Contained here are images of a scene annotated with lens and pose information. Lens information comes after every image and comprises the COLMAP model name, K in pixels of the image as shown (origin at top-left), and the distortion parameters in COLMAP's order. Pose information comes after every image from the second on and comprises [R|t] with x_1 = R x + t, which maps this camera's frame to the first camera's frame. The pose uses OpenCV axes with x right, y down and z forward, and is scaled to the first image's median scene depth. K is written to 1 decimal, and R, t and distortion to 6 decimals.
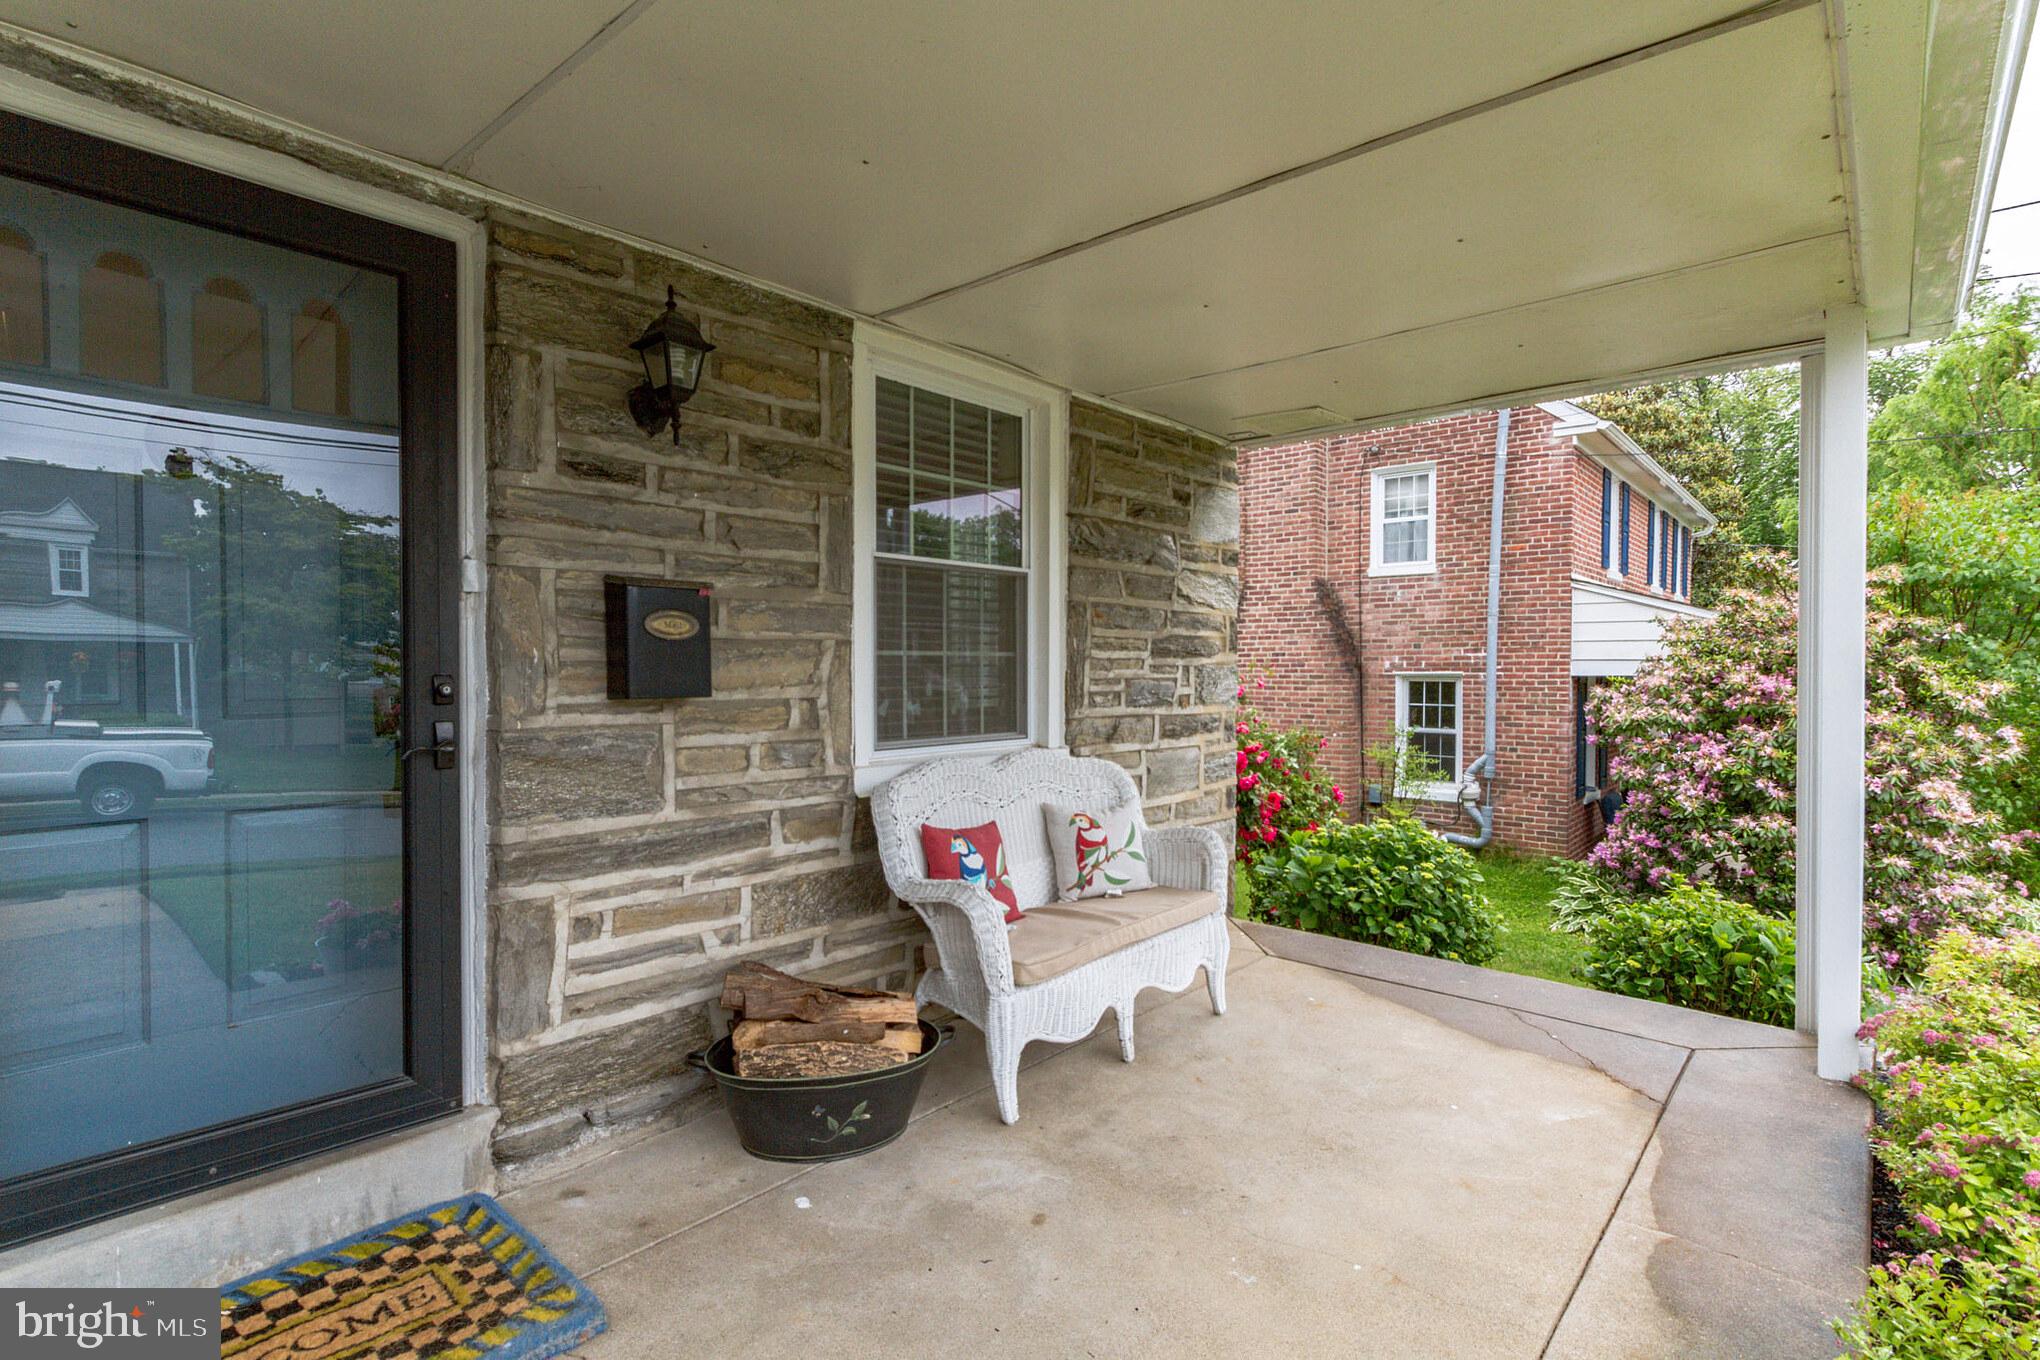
lens RADIAL K [[975.0, 0, 1020.0], [0, 975.0, 680.0], [0, 0, 1]] dist [-0.000753, -0.000758]
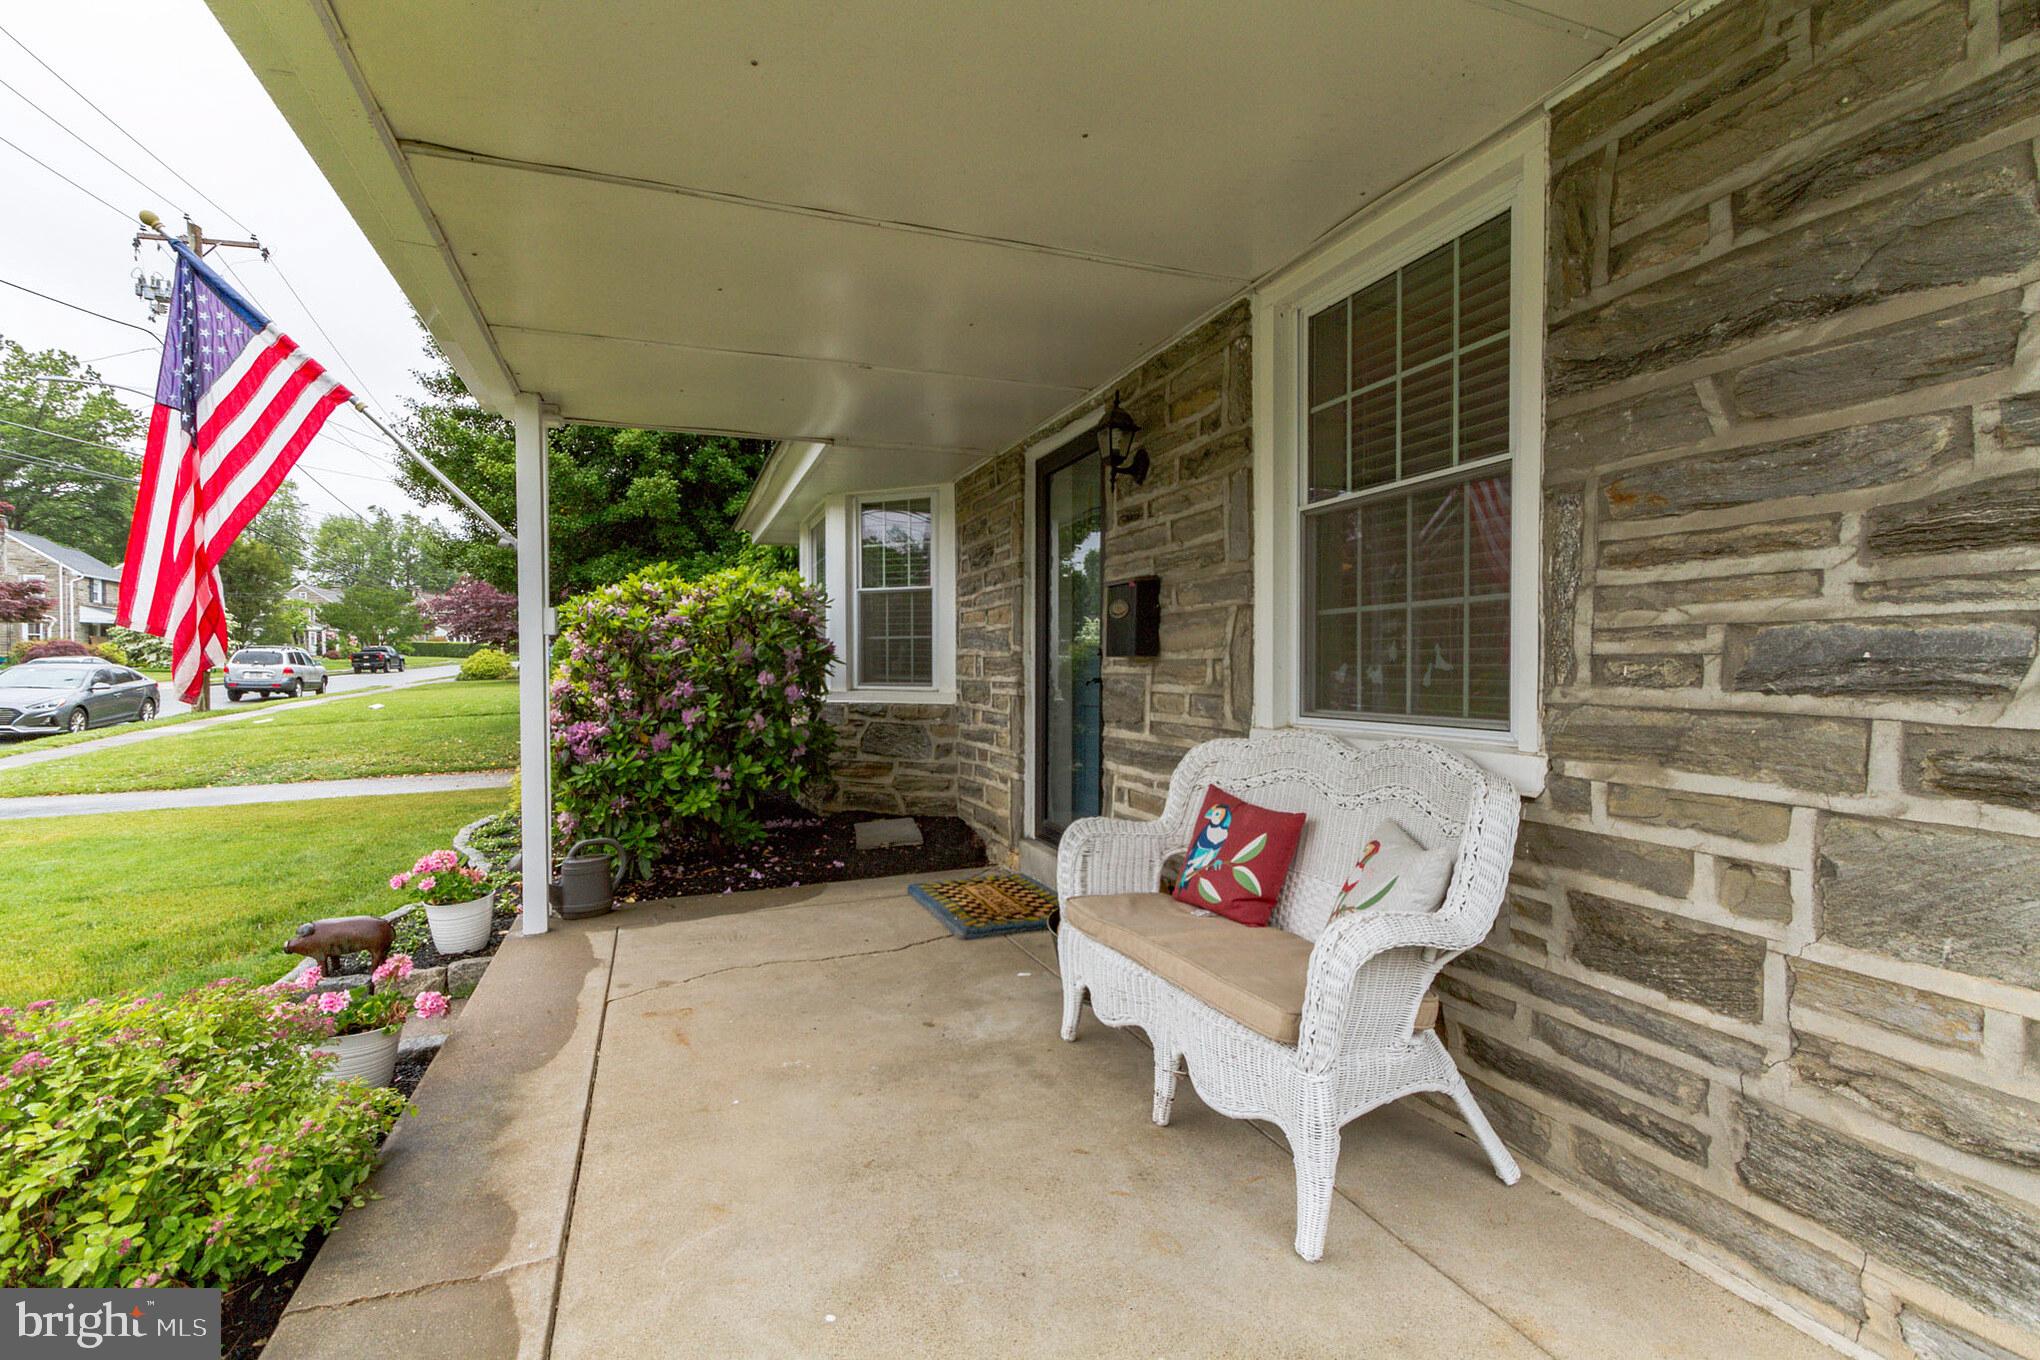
lens RADIAL K [[940.0, 0, 1024.3], [0, 940.0, 669.6], [0, 0, 1]] dist [0.004086, -0.000894]
pose [[-0.459708, -0.002302, -0.888067, 0.871194], [-0.013291, 0.999902, 0.004288, 0.029722], [0.887971, 0.013775, -0.459694, 1.310704]]
